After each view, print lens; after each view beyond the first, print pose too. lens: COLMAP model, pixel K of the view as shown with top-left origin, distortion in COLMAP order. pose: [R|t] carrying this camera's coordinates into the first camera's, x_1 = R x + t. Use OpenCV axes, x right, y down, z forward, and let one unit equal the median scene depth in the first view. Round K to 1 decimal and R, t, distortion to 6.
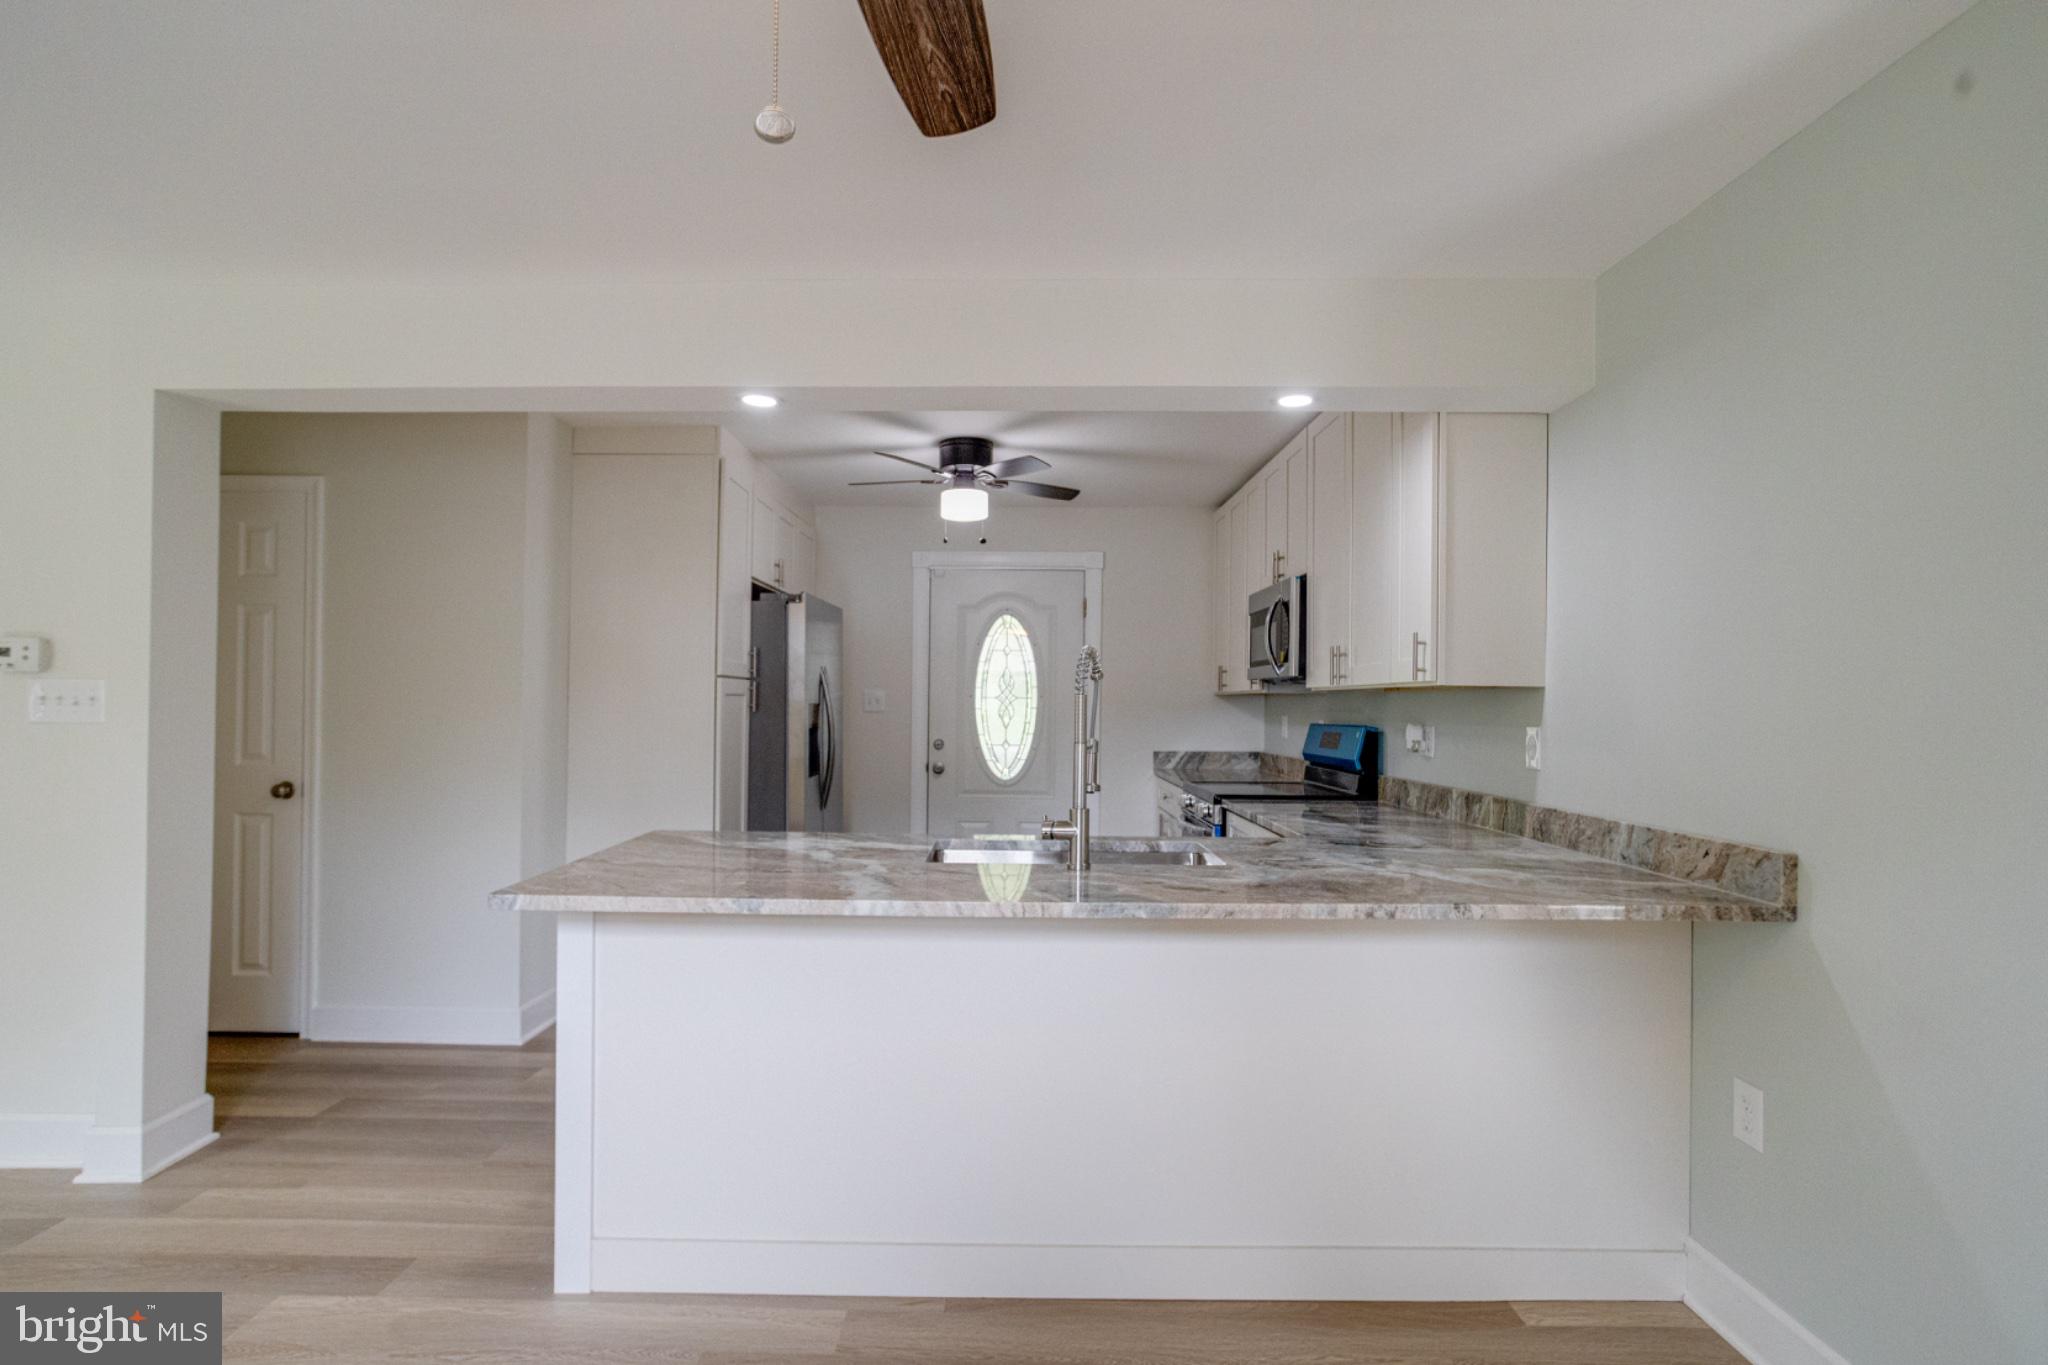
lens RADIAL K [[1032.8, 0, 1006.9], [0, 1032.8, 692.2], [0, 0, 1]] dist [-0.036401, 0.034465]
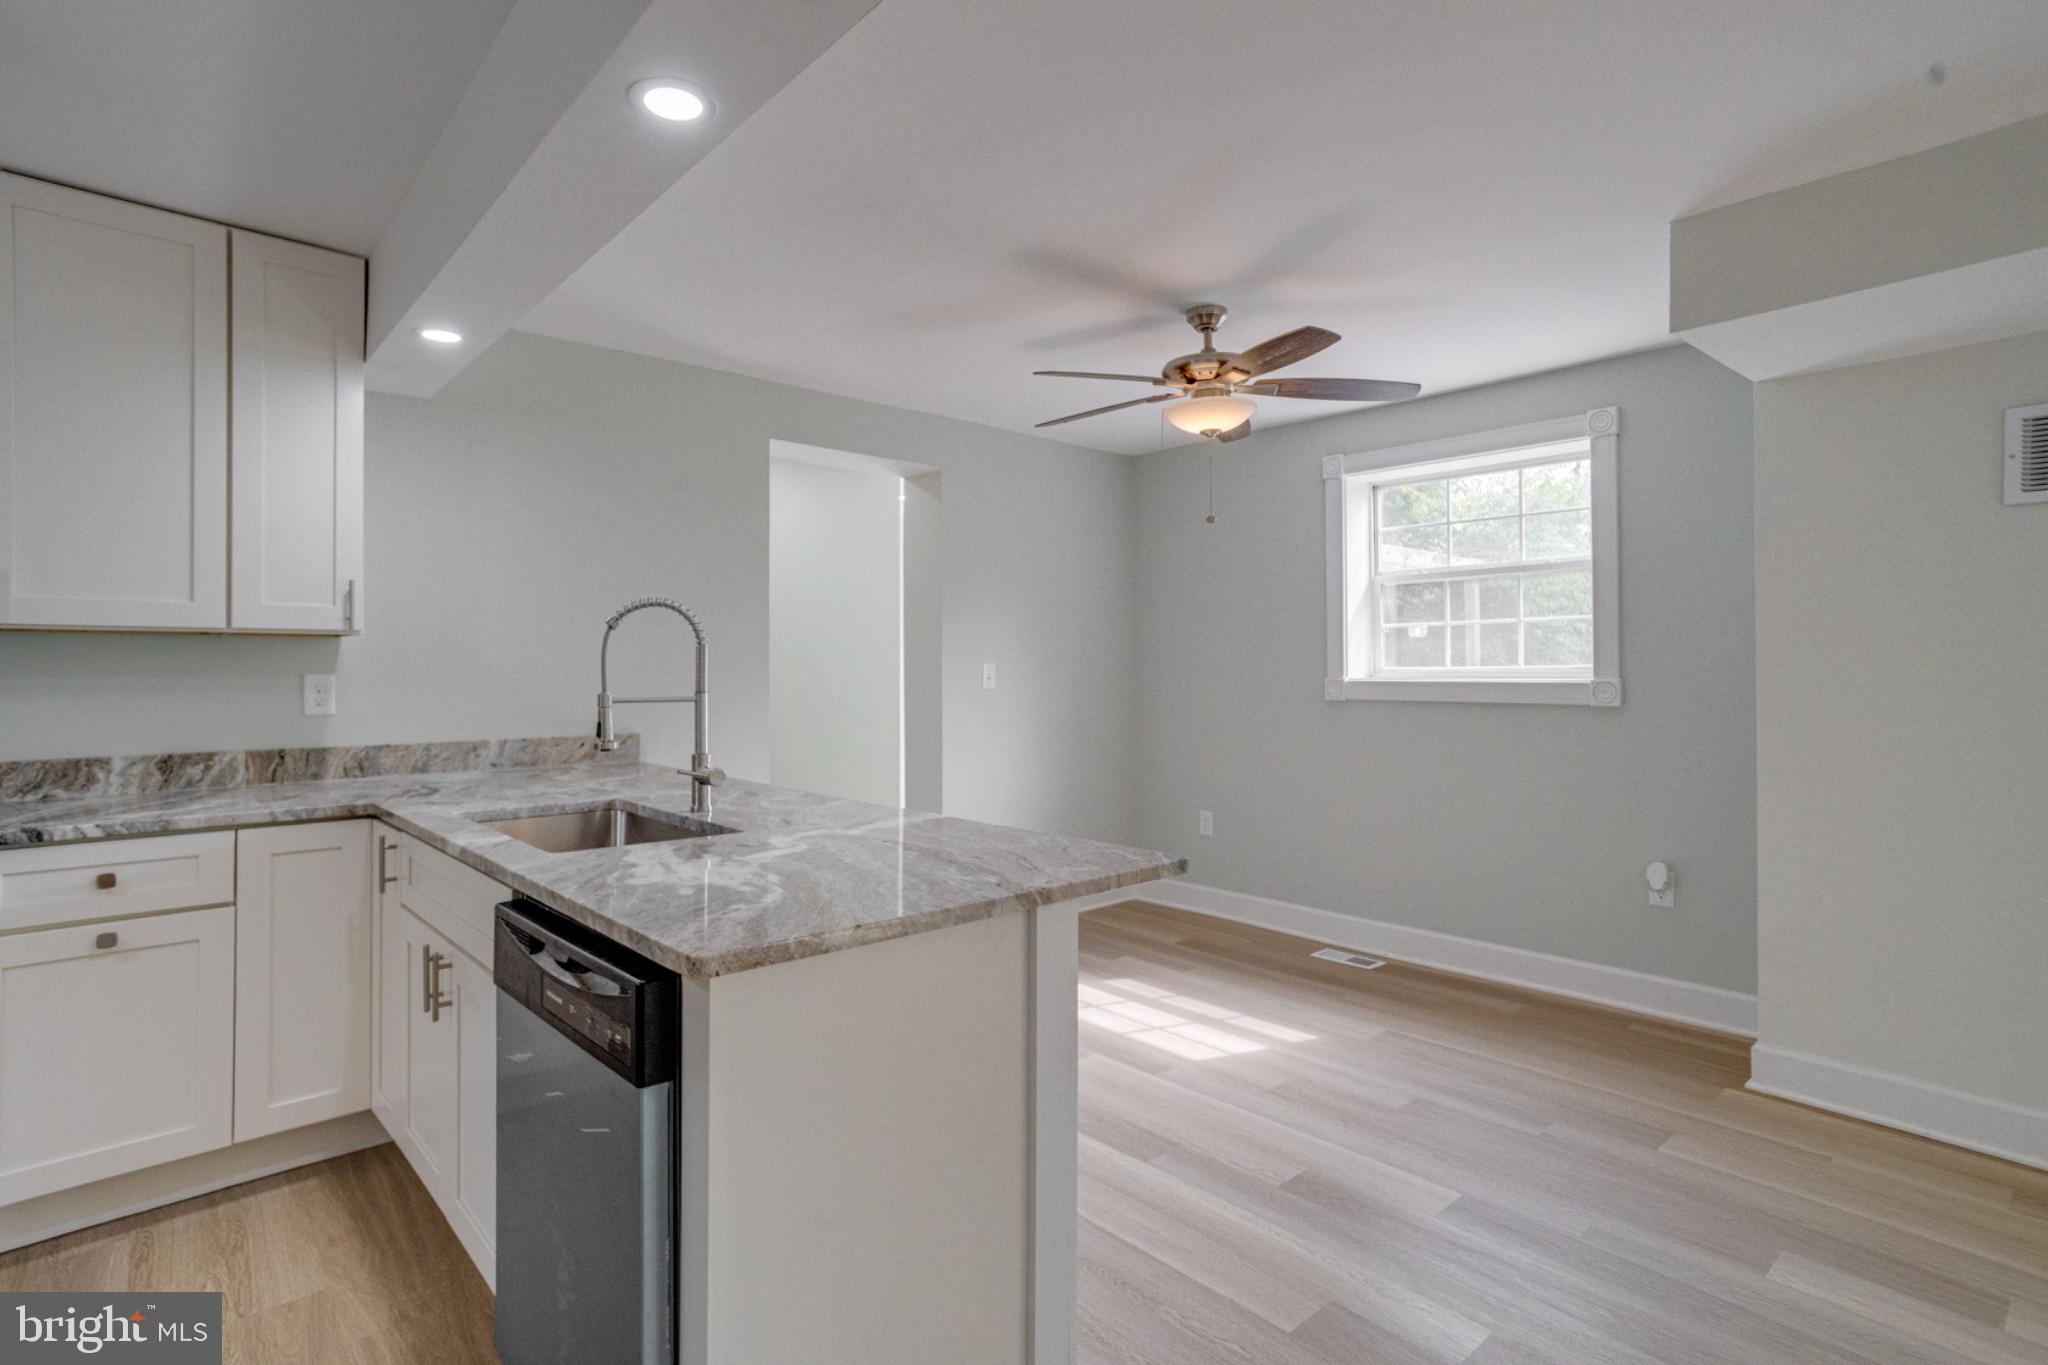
lens RADIAL K [[1027.4, 0, 1014.9], [0, 1027.4, 656.0], [0, 0, 1]] dist [-0.042357, 0.033526]
pose [[-0.681027, -0.005217, 0.732239, -0.482969], [-0.015977, 0.999842, -0.007737, 0.007388], [-0.732084, -0.016968, -0.681003, 0.777861]]
